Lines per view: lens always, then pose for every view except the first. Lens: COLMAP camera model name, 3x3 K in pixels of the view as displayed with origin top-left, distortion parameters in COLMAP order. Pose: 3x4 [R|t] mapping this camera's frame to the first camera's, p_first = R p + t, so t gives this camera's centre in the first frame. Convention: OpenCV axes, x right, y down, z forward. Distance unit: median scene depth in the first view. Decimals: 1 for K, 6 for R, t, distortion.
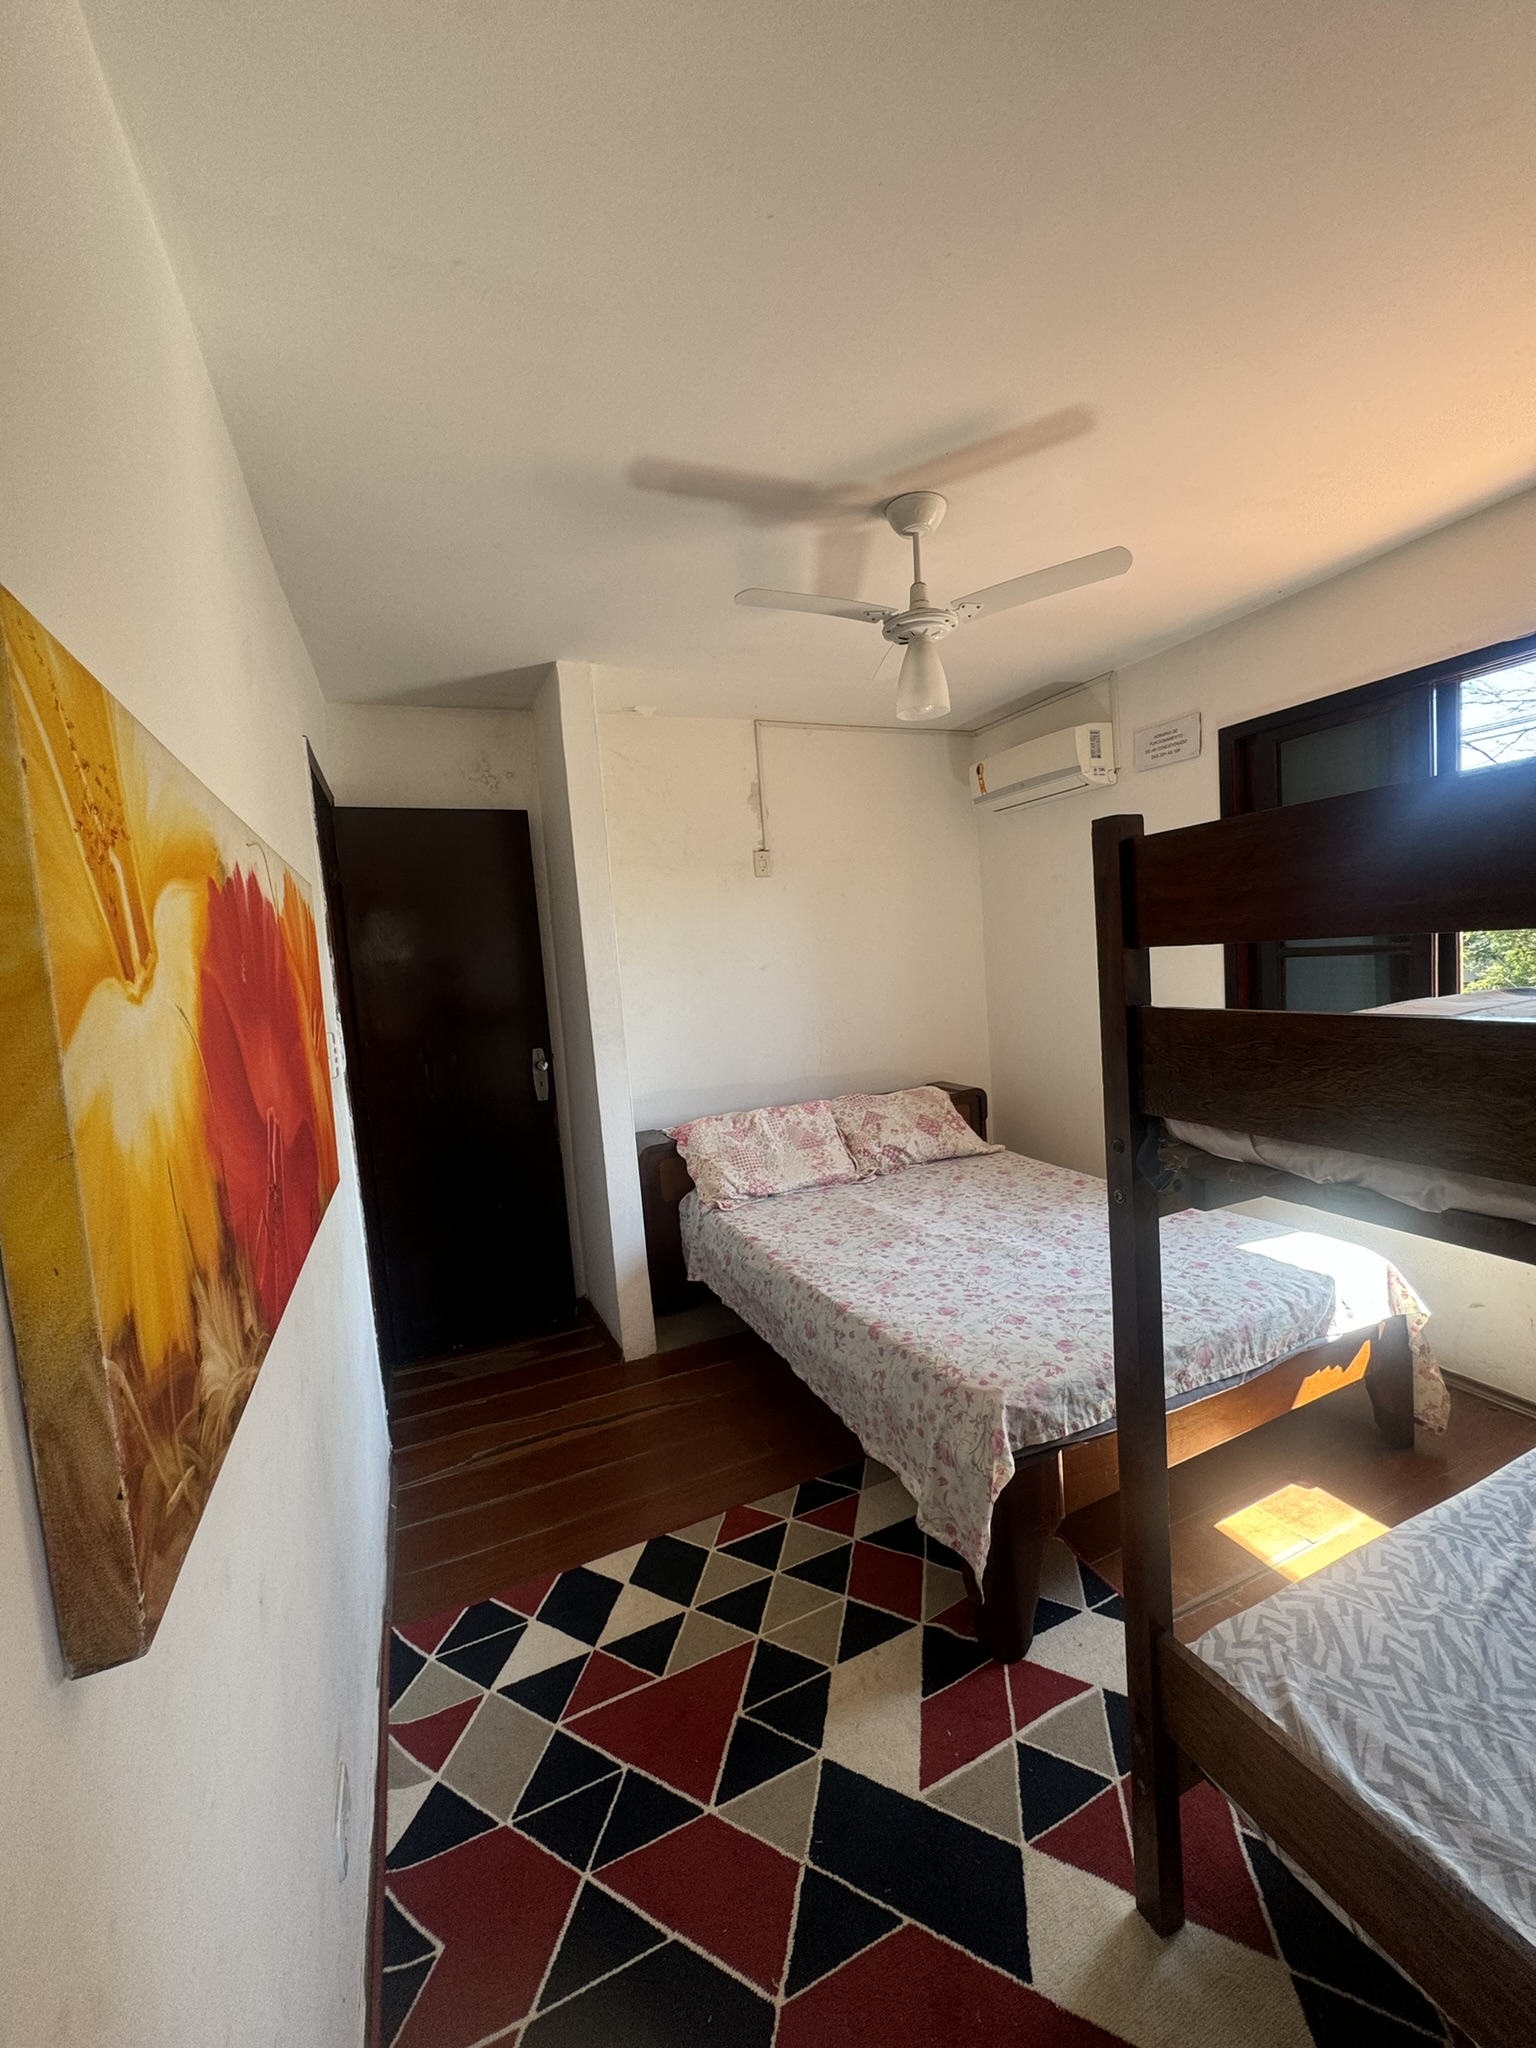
lens RADIAL K [[812.7, 0, 758.1], [0, 812.7, 1023.5], [0, 0, 1]] dist [-0.000839, 0.000120]
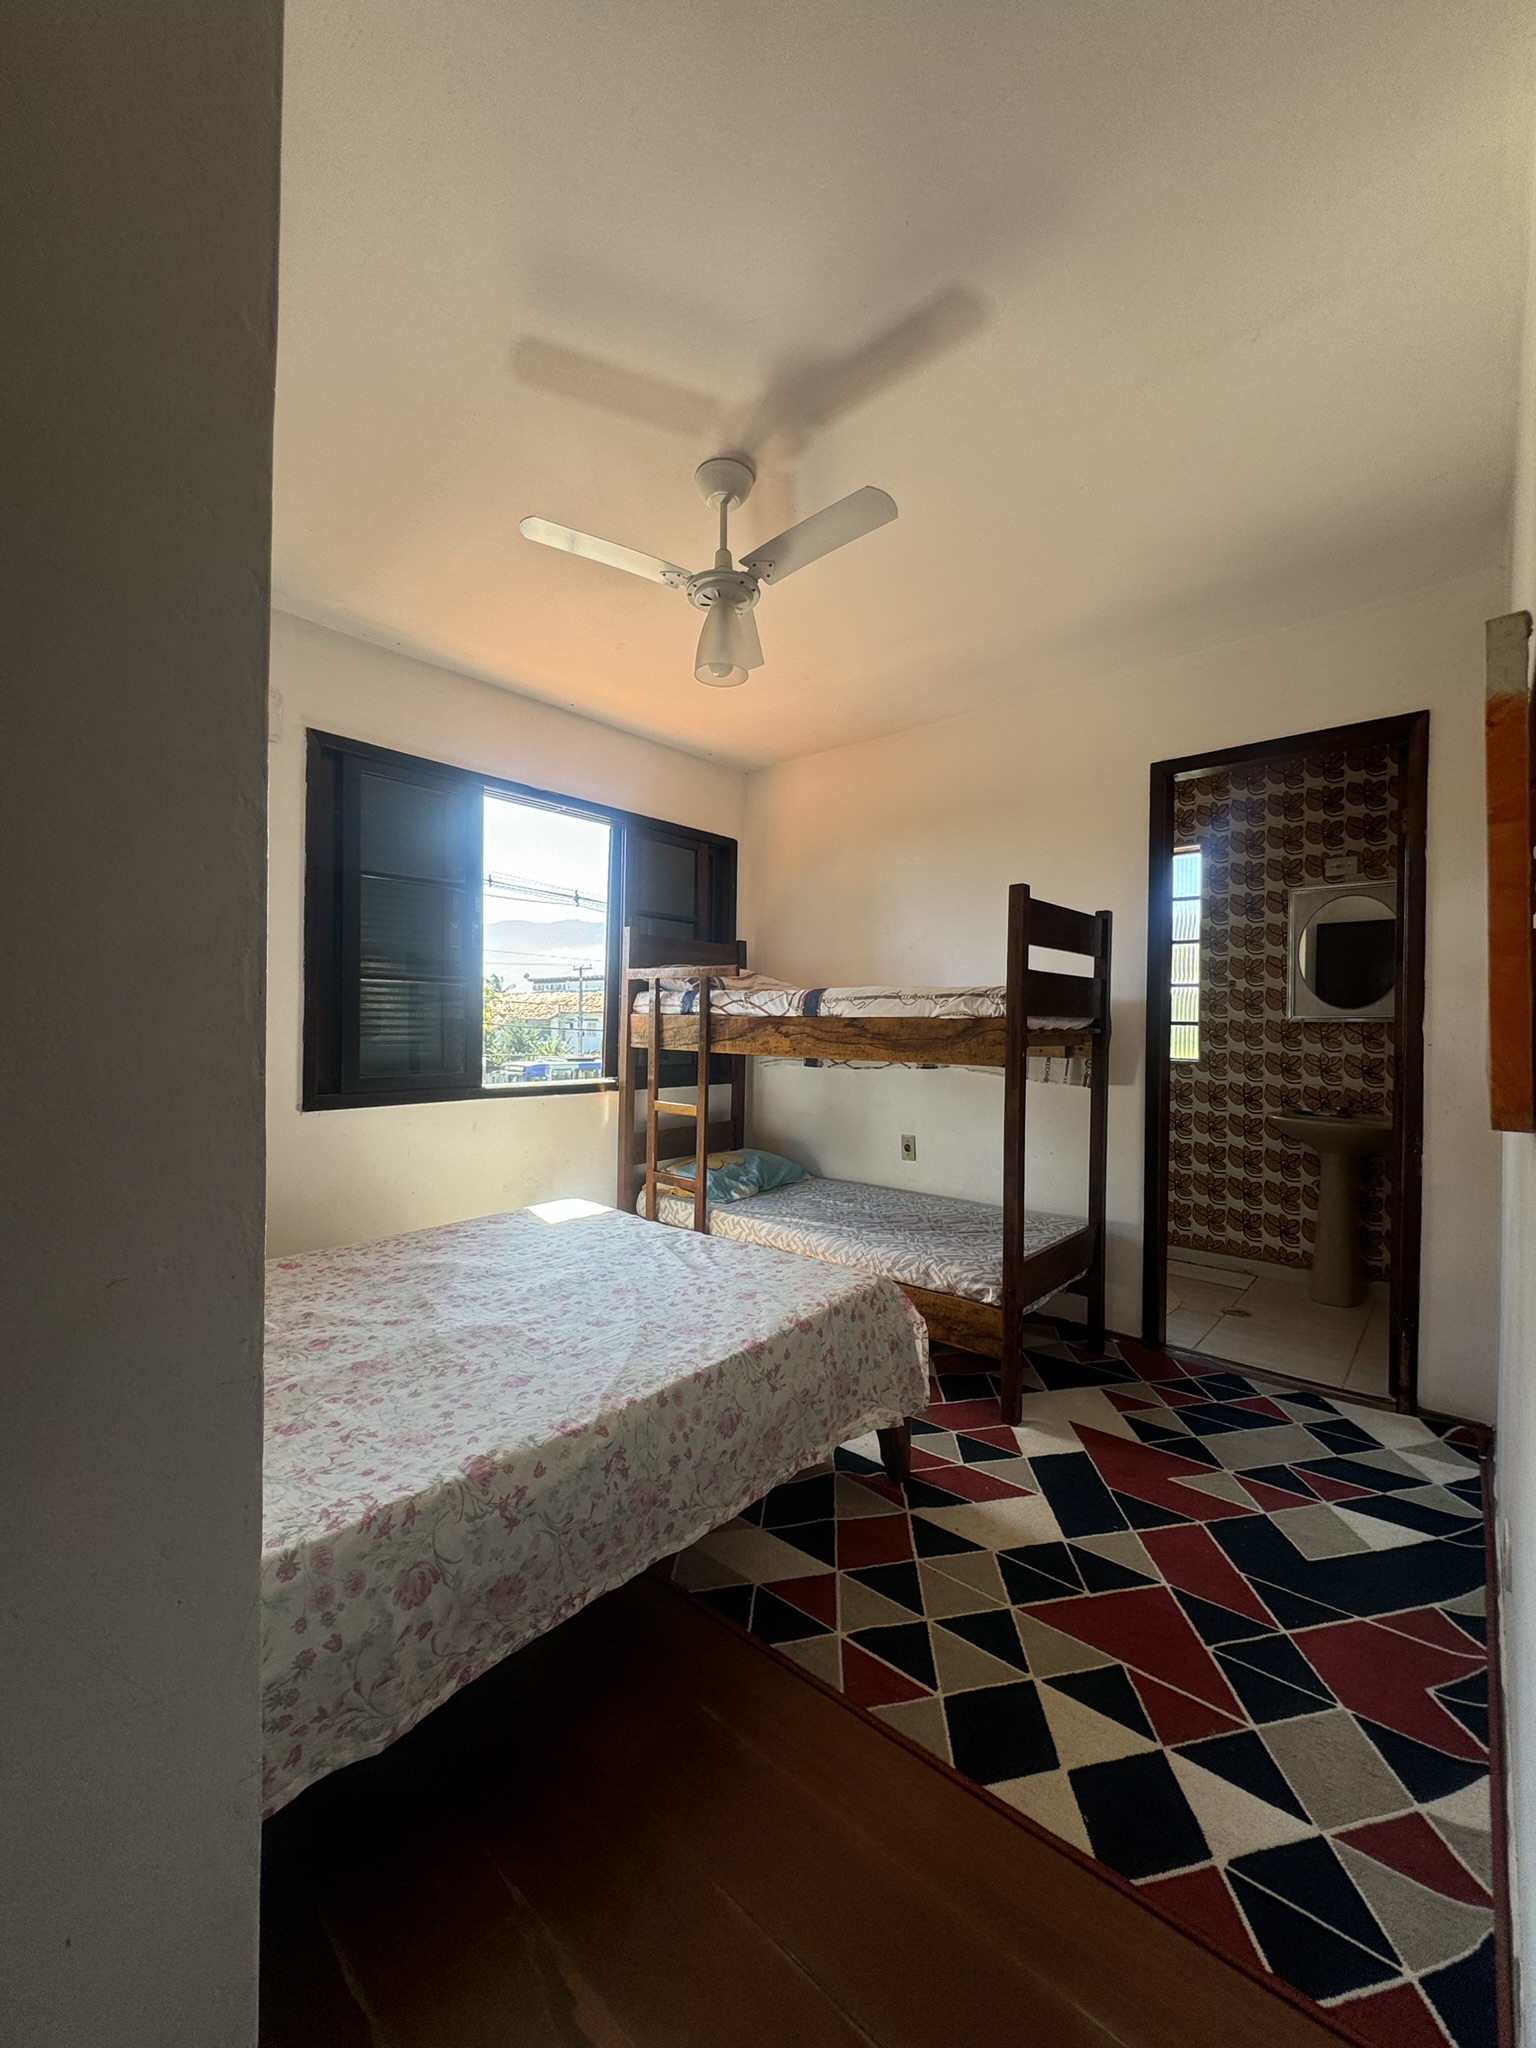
lens RADIAL K [[812.7, 0, 759.8], [0, 812.7, 1027.7], [0, 0, 1]] dist [-0.000839, 0.000120]
pose [[-0.430990, 0.065773, 0.899956, -0.760932], [0.093576, 0.995221, -0.027922, 0.081005], [-0.897491, 0.072180, -0.435085, 1.606730]]
